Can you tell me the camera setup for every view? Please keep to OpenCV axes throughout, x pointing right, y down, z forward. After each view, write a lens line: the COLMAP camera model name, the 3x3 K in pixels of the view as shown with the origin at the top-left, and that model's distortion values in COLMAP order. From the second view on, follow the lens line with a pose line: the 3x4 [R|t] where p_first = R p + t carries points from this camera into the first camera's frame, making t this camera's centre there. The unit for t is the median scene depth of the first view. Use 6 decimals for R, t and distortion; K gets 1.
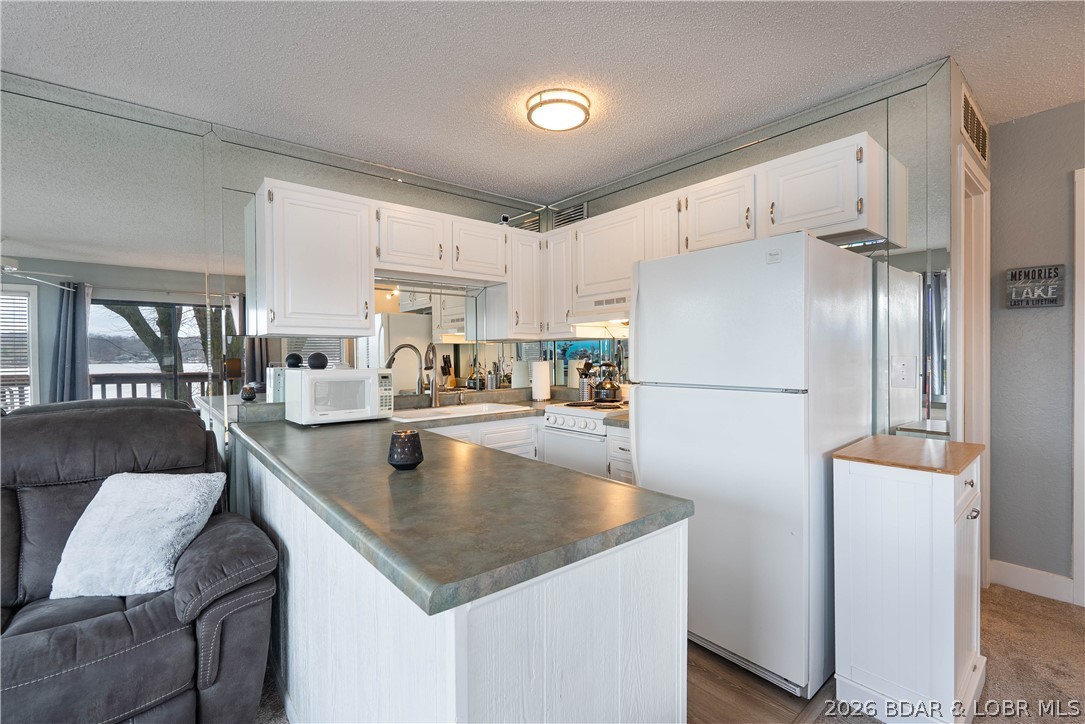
lens RADIAL K [[477.7, 0, 538.5], [0, 477.7, 360.0], [0, 0, 1]] dist [-0.010542, 0.002165]
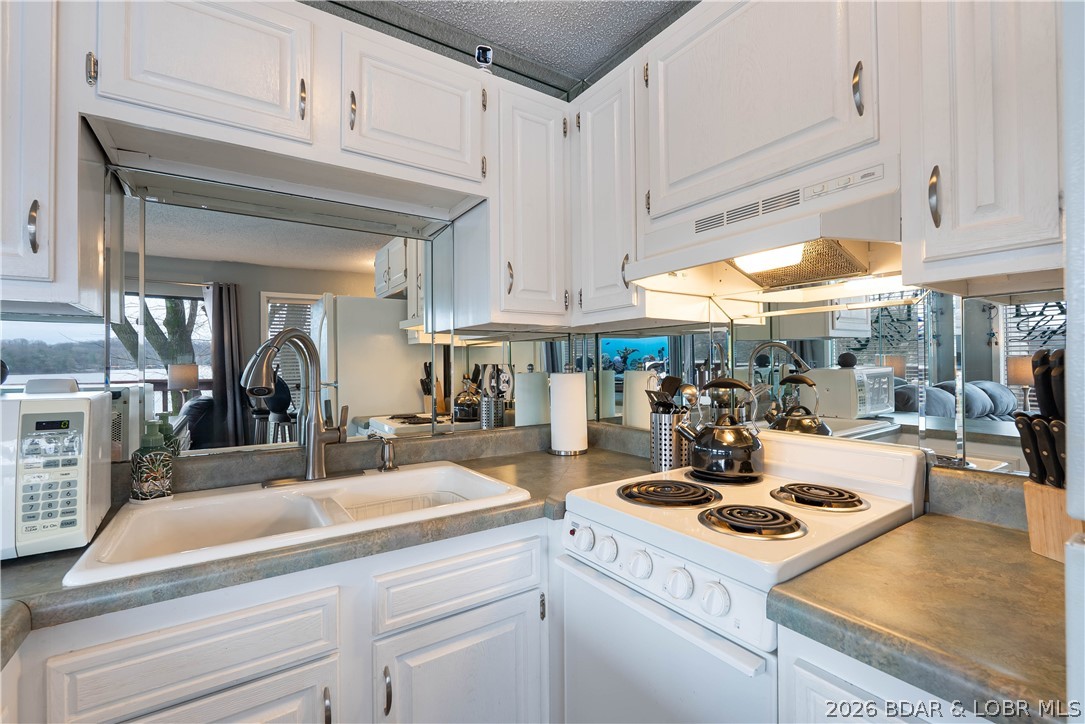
lens RADIAL K [[477.7, 0, 540.3], [0, 477.7, 362.3], [0, 0, 1]] dist [-0.010542, 0.002165]
pose [[0.995003, 0.001648, -0.099833, 0.038249], [-0.003053, 0.999898, -0.013921, -0.002996], [0.099800, 0.014156, 0.994907, 0.757473]]
